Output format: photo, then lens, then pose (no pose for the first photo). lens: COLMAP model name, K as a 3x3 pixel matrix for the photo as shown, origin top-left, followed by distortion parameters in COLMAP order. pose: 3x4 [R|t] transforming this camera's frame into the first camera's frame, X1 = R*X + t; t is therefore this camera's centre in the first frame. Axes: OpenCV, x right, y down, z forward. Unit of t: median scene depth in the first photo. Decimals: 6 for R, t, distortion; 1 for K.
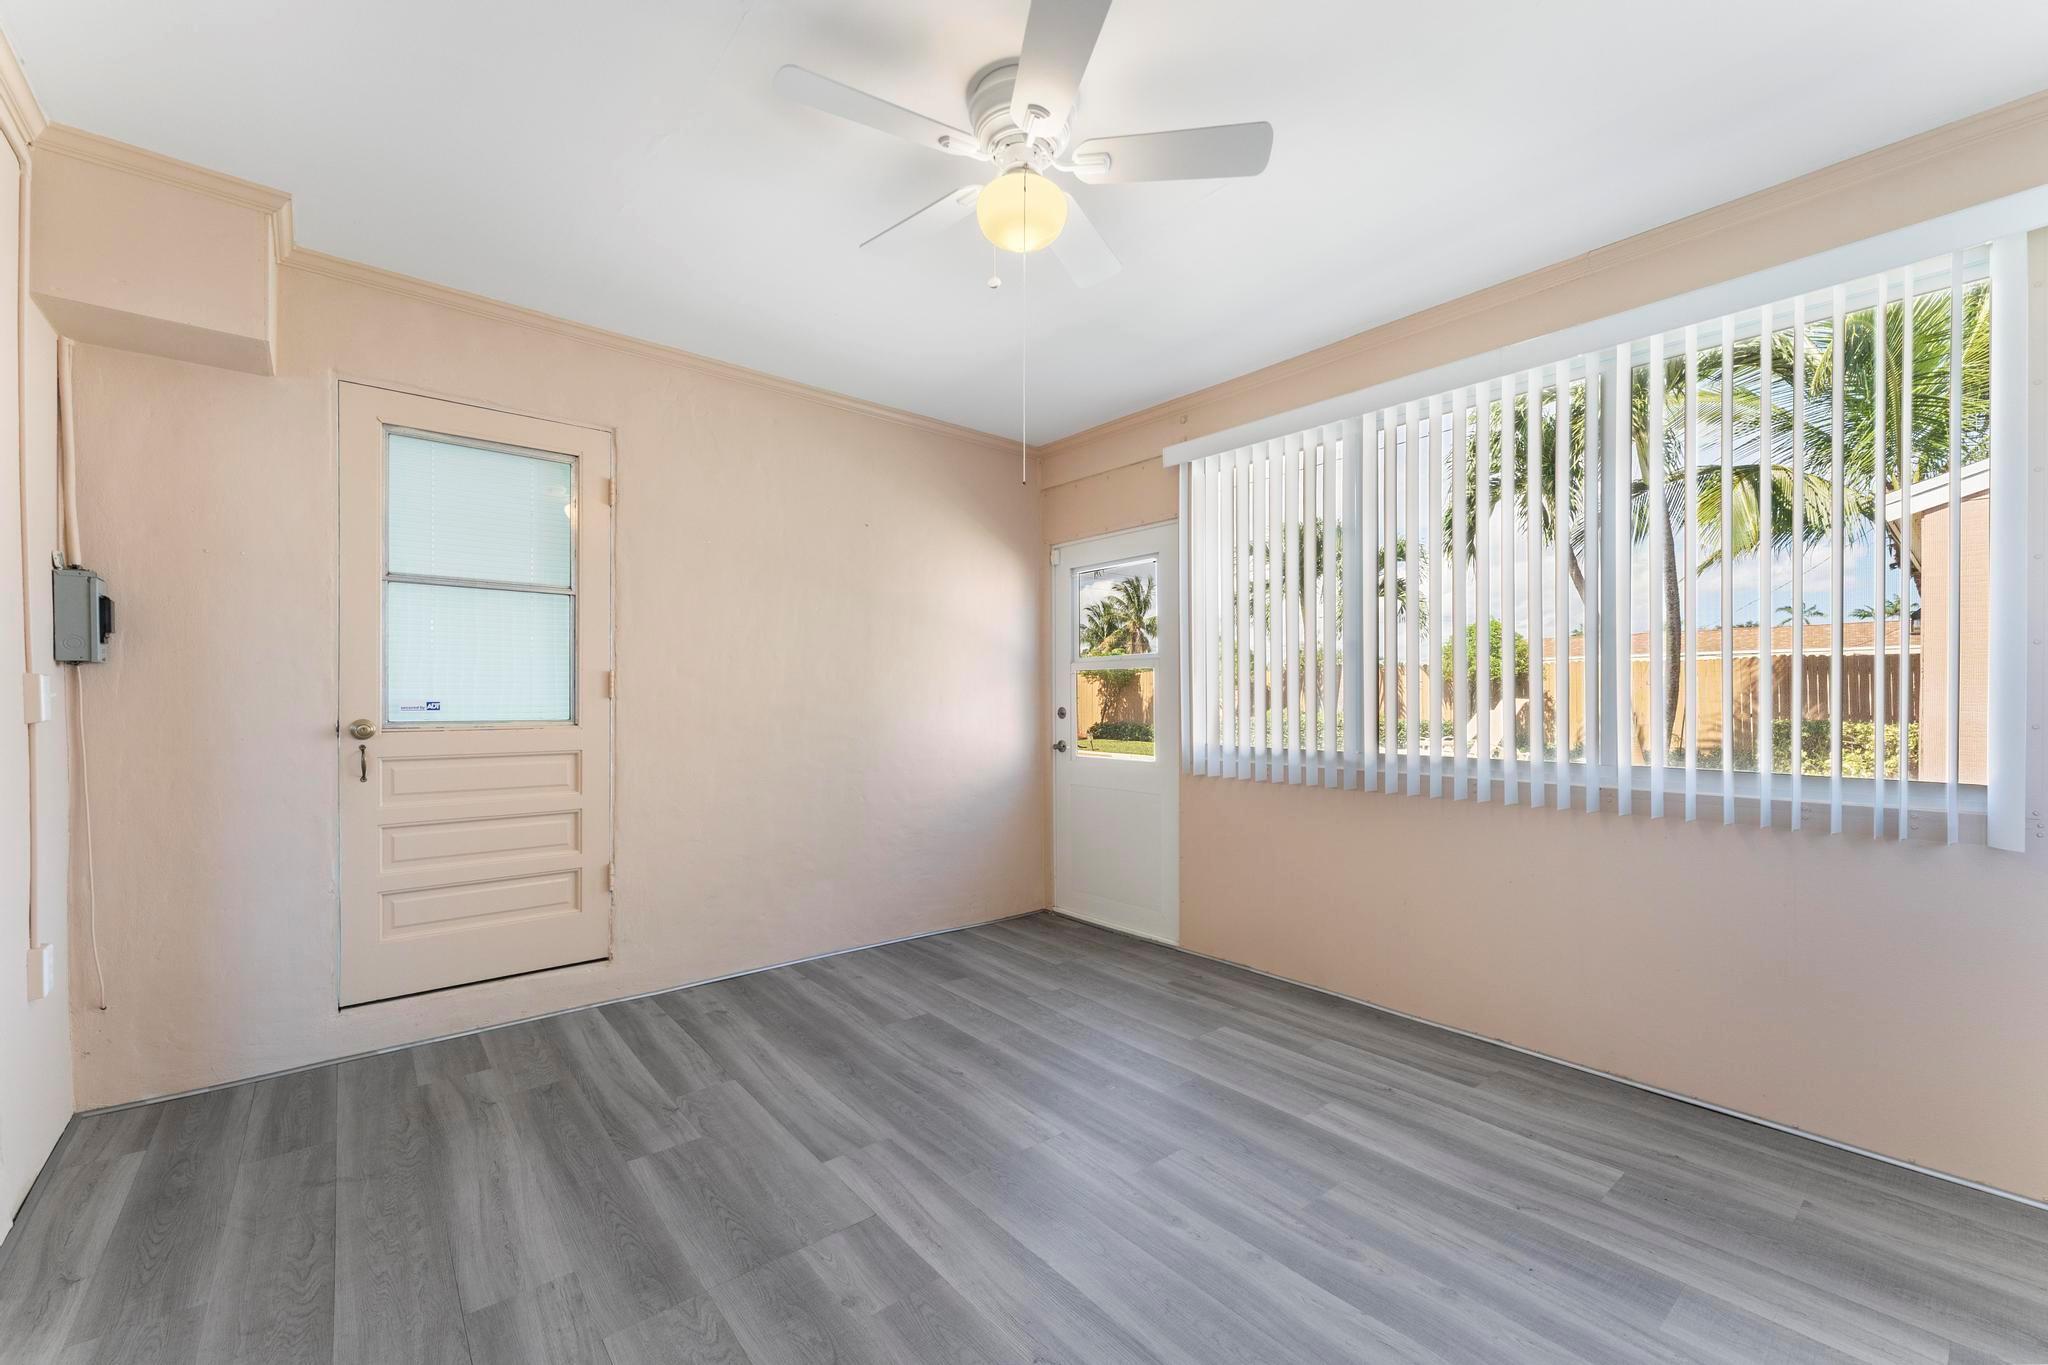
lens RADIAL K [[830.8, 0, 1013.8], [0, 830.8, 696.3], [0, 0, 1]] dist [0.002227, 0.000144]
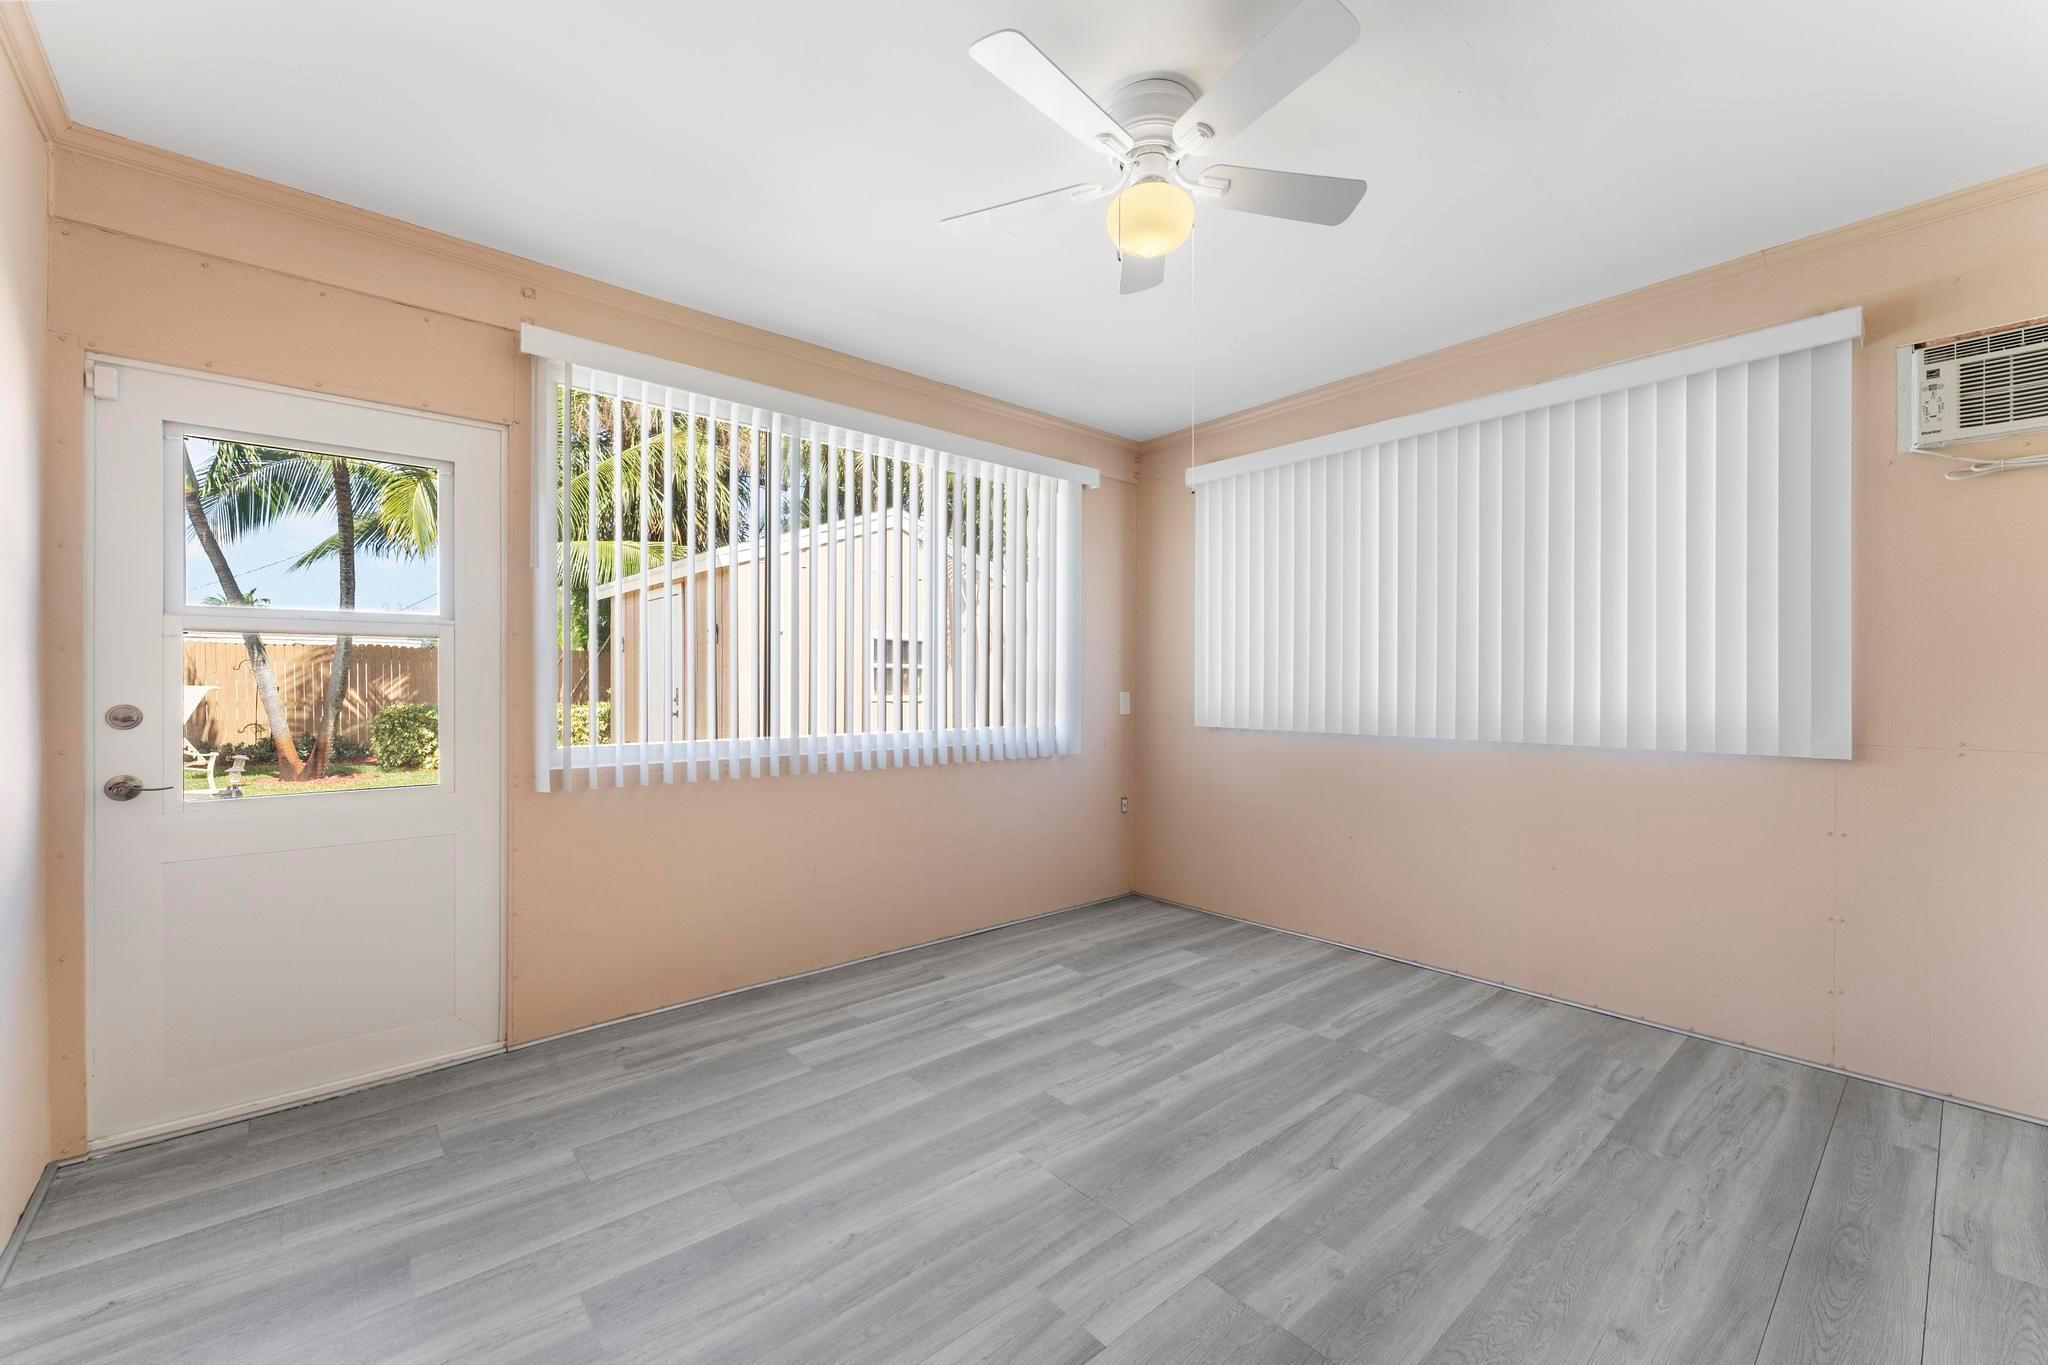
lens RADIAL K [[822.4, 0, 1028.9], [0, 822.4, 687.2], [0, 0, 1]] dist [0.000742, 0.000035]
pose [[-0.033922, -0.001912, 0.999423, -0.770442], [-0.003433, 0.999992, 0.001797, 0.000011], [-0.999419, -0.003371, -0.033928, 0.908771]]
